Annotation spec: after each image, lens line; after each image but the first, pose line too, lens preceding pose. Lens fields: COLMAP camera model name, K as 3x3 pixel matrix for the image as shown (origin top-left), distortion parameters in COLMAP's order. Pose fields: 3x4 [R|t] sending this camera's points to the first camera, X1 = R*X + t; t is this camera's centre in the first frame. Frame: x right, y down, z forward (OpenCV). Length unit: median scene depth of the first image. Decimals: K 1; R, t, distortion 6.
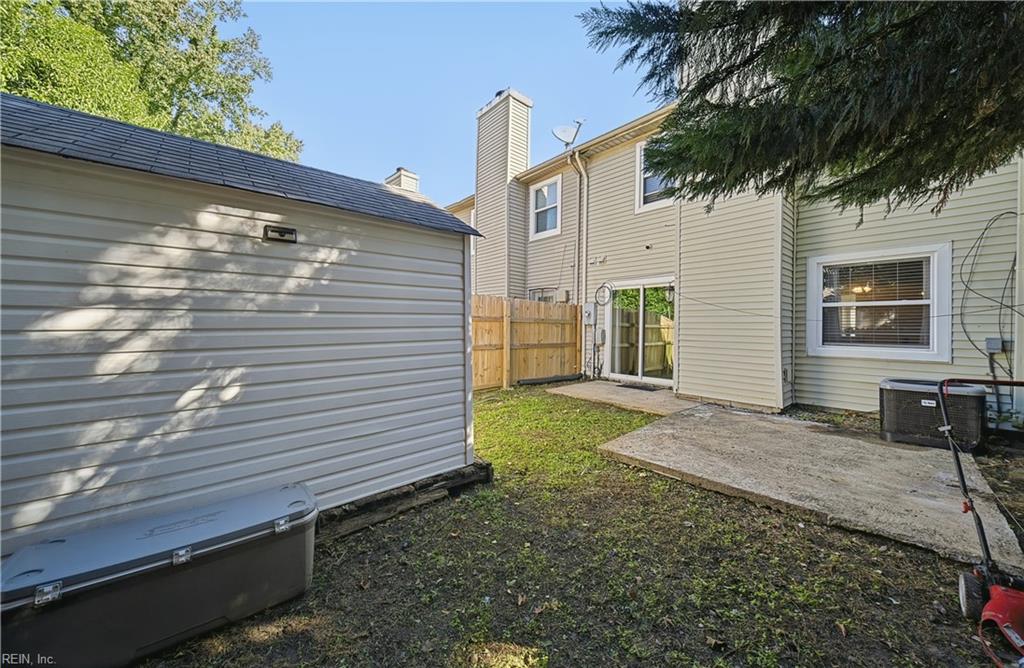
lens RADIAL K [[363.8, 0, 502.5], [0, 363.8, 330.0], [0, 0, 1]] dist [-0.000111, -0.000292]
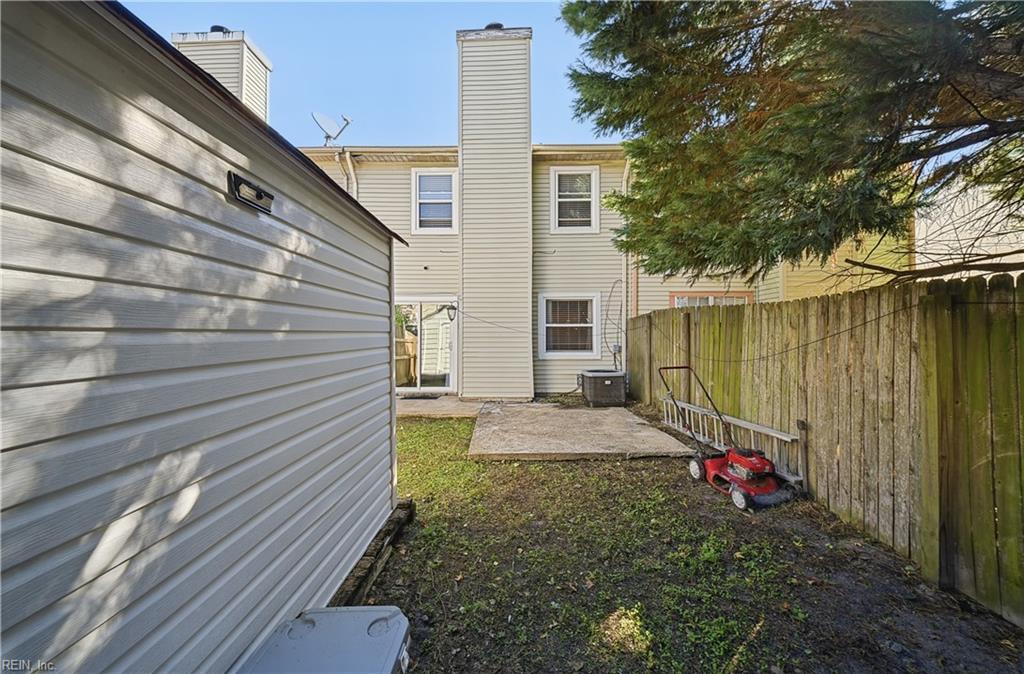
lens RADIAL K [[355.4, 0, 512.4], [0, 355.4, 340.2], [0, 0, 1]] dist [0.020231, -0.013420]
pose [[0.654771, -0.012330, 0.755727, -0.325141], [0.014430, 0.999889, 0.003812, -0.014515], [-0.755690, 0.008409, 0.654876, 0.142918]]
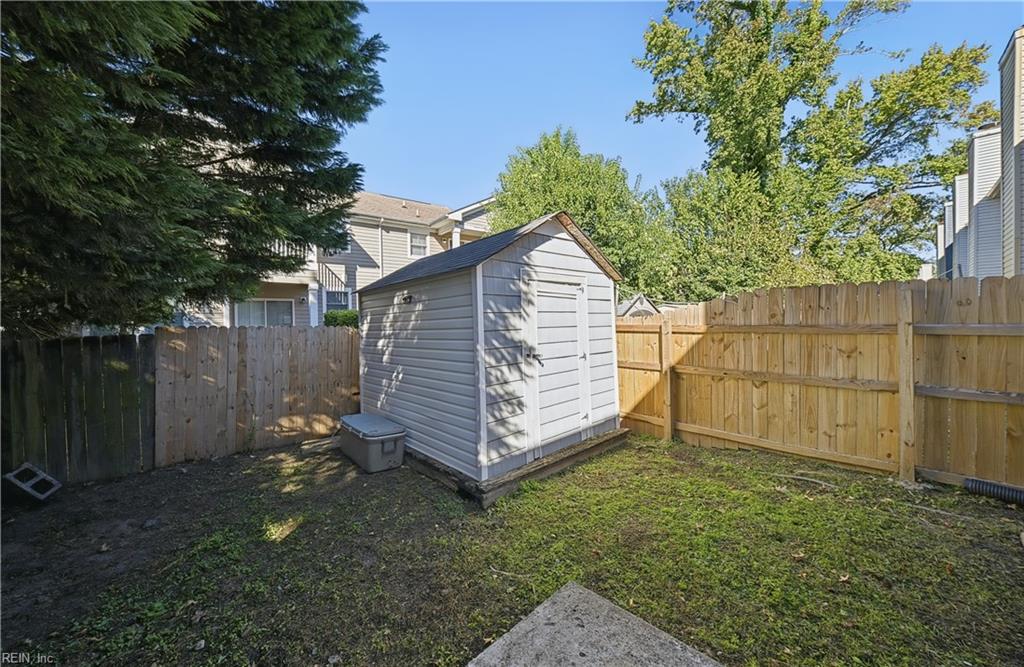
lens RADIAL K [[363.8, 0, 502.5], [0, 363.8, 329.5], [0, 0, 1]] dist [-0.000111, -0.000292]
pose [[0.033855, 0.006035, -0.999409, 0.573251], [0.010476, 0.999925, 0.006393, -0.046367], [0.999372, -0.010687, 0.033789, 0.609688]]
